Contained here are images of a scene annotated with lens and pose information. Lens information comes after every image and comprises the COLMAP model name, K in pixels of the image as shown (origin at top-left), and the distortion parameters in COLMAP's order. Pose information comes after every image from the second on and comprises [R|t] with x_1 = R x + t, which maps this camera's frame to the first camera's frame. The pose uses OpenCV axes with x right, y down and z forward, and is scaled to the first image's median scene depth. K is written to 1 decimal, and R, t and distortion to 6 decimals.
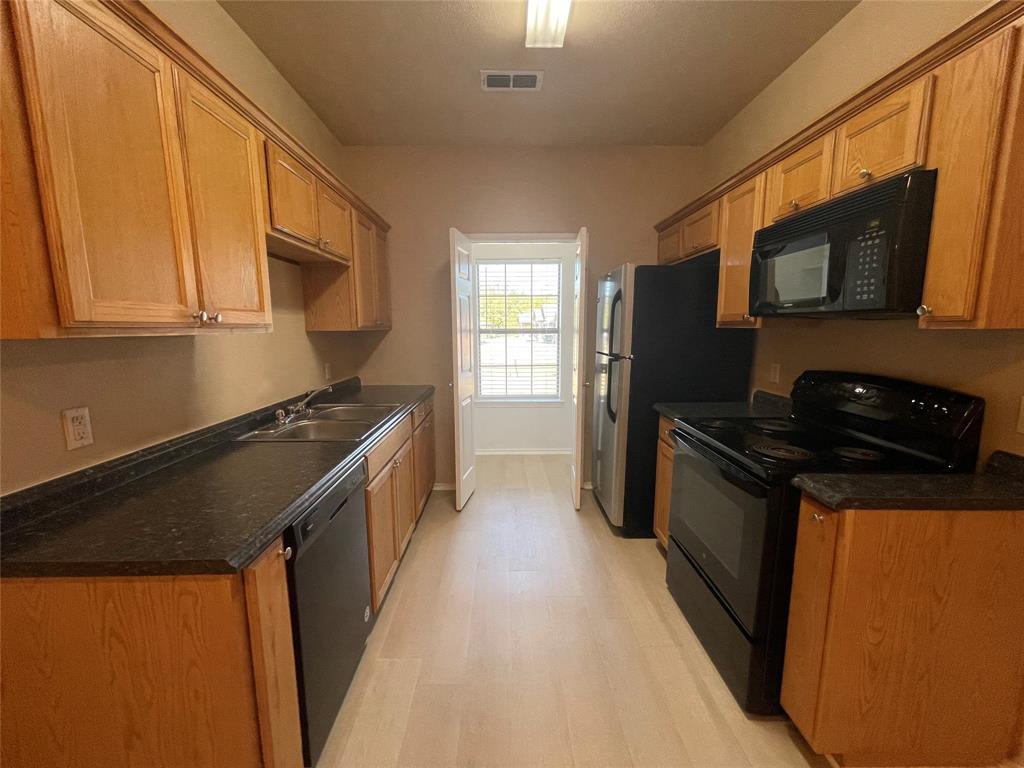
lens RADIAL K [[417.3, 0, 505.5], [0, 417.3, 388.0], [0, 0, 1]] dist [0.002086, -0.000311]
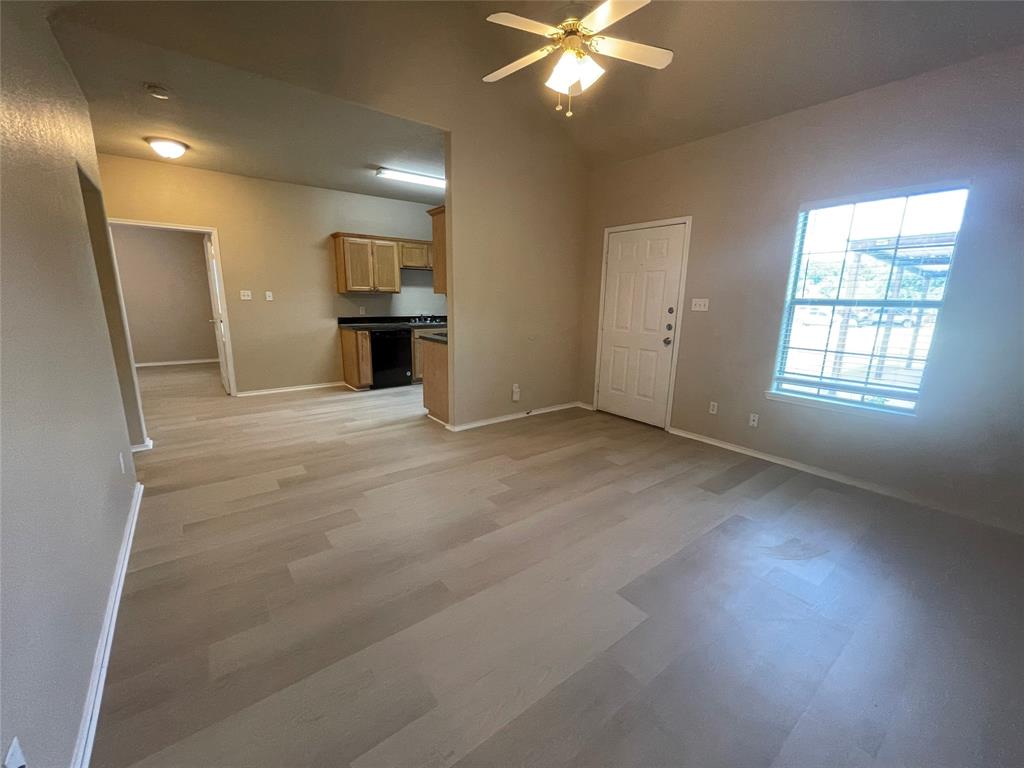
lens RADIAL K [[417.3, 0, 507.4], [0, 417.3, 387.0], [0, 0, 1]] dist [0.002086, -0.000311]
pose [[0.597058, 0.190201, -0.779323, 2.399697], [-0.130511, 0.981573, 0.139575, 0.036772], [0.791510, 0.018376, 0.610880, -0.418005]]
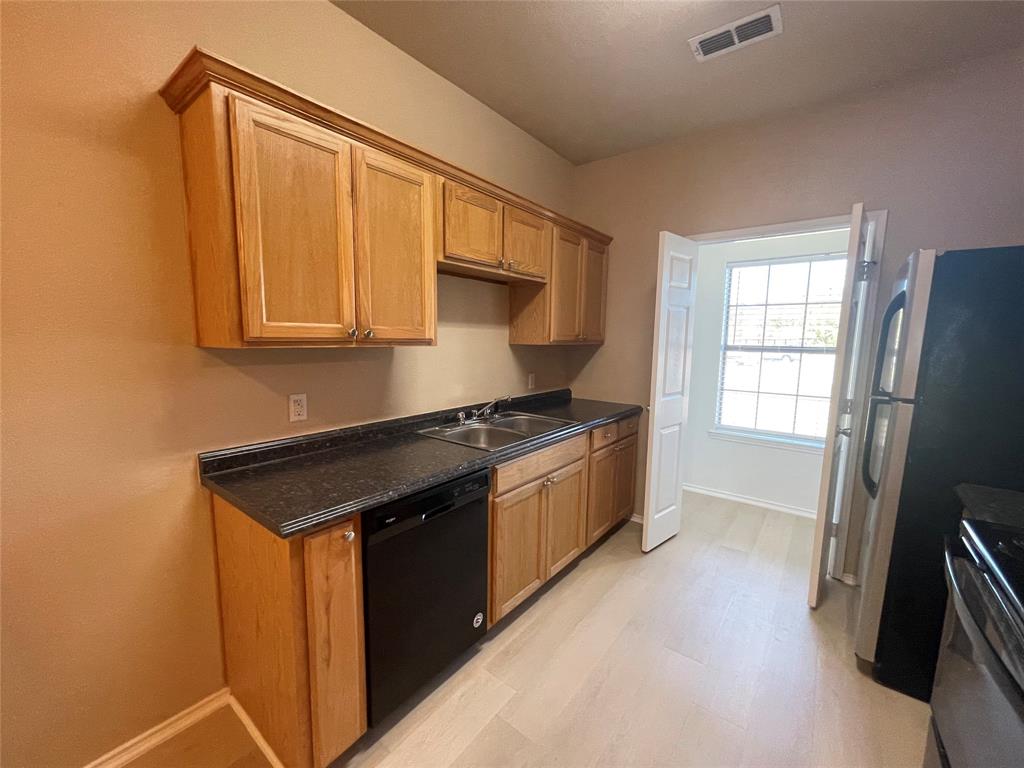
lens RADIAL K [[417.3, 0, 508.1], [0, 417.3, 390.1], [0, 0, 1]] dist [0.002086, -0.000311]
pose [[0.779473, 0.095691, -0.619084, 0.247273], [-0.108842, 0.993921, 0.016589, -0.038510], [0.616908, 0.054452, 0.785149, 0.161478]]
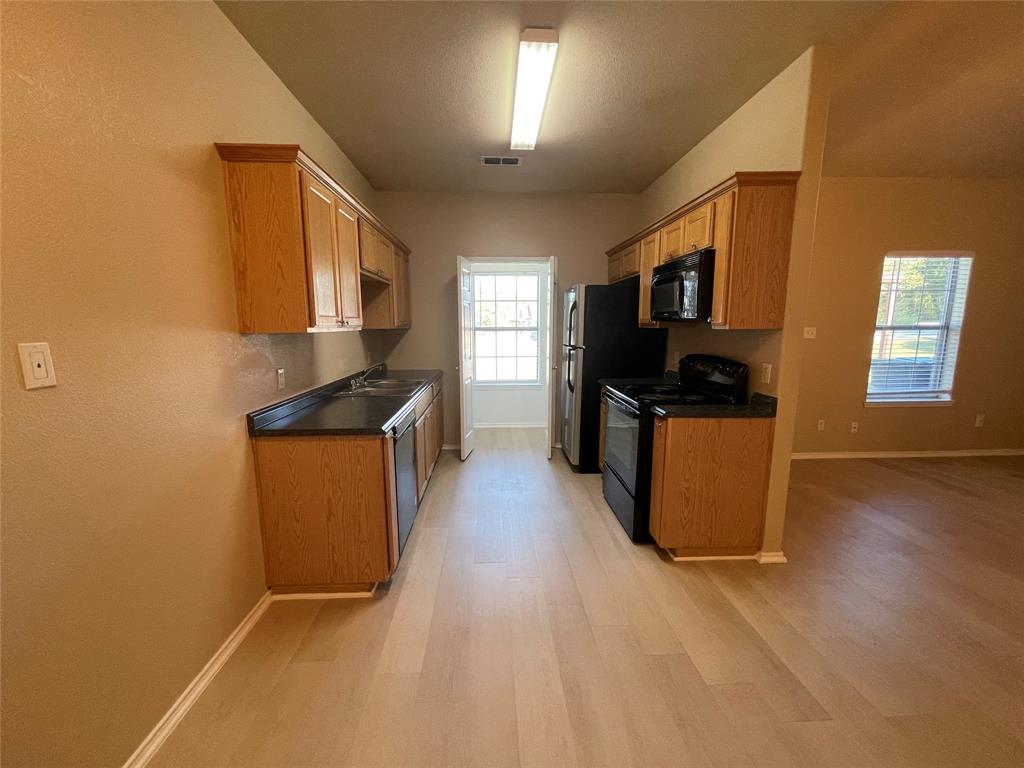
lens RADIAL K [[417.3, 0, 506.2], [0, 417.3, 389.8], [0, 0, 1]] dist [0.002086, -0.000311]
pose [[0.999444, -0.002713, 0.033231, -0.020691], [0.002364, 0.999942, 0.010553, 0.068100], [-0.033258, -0.010468, 0.999392, -0.524790]]
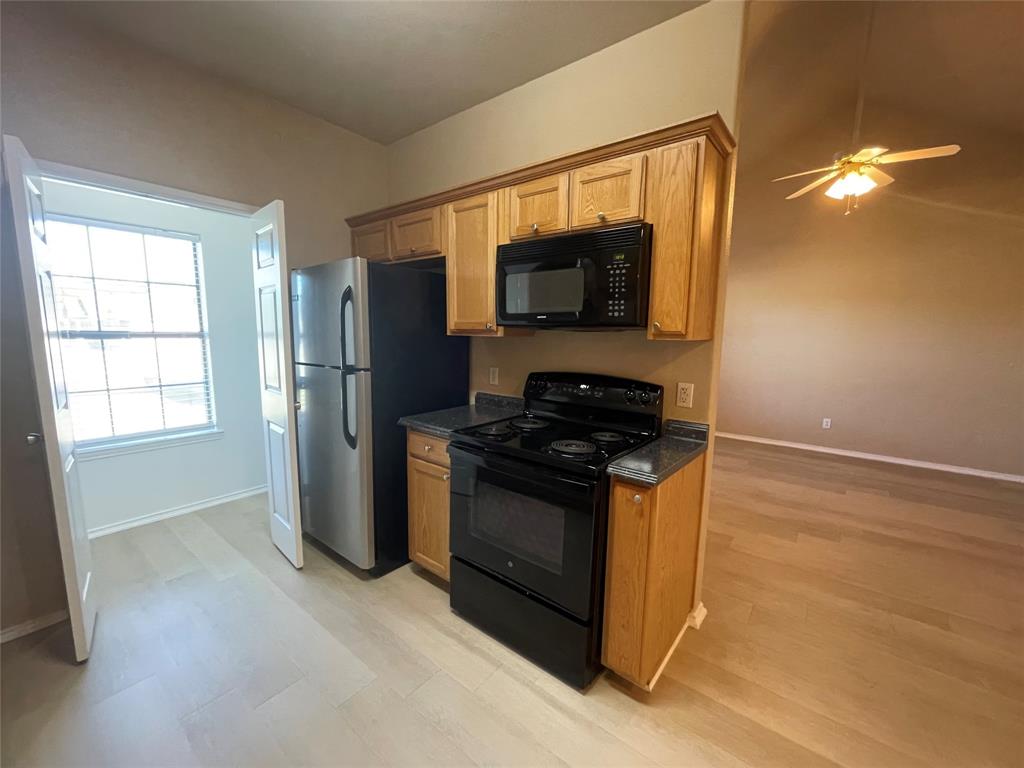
lens RADIAL K [[417.3, 0, 505.8], [0, 417.3, 389.5], [0, 0, 1]] dist [0.002086, -0.000311]
pose [[0.631508, -0.091021, 0.770008, -0.213344], [0.095132, 0.994678, 0.039558, -0.044556], [-0.769511, 0.048271, 0.636807, 0.284730]]
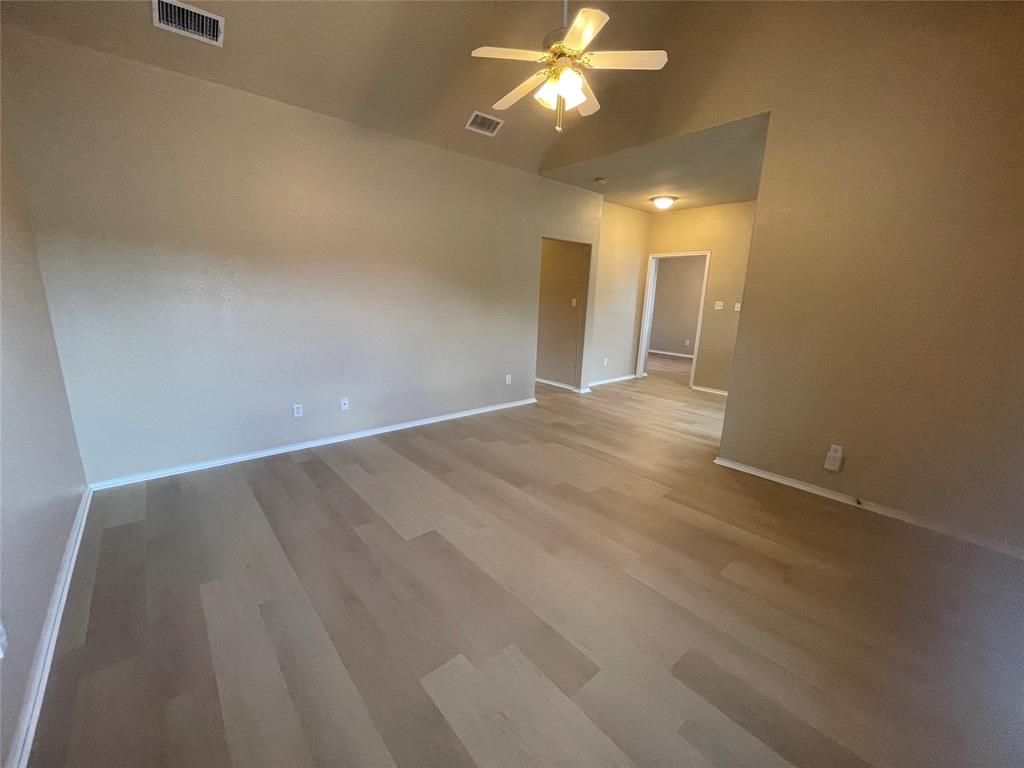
lens RADIAL K [[417.3, 0, 504.9], [0, 417.3, 387.5], [0, 0, 1]] dist [0.002086, -0.000311]
pose [[-0.771638, 0.125779, -0.623502, 2.436573], [-0.108847, 0.939682, 0.324270, -0.191782], [0.626680, 0.318085, -0.711403, 1.147112]]
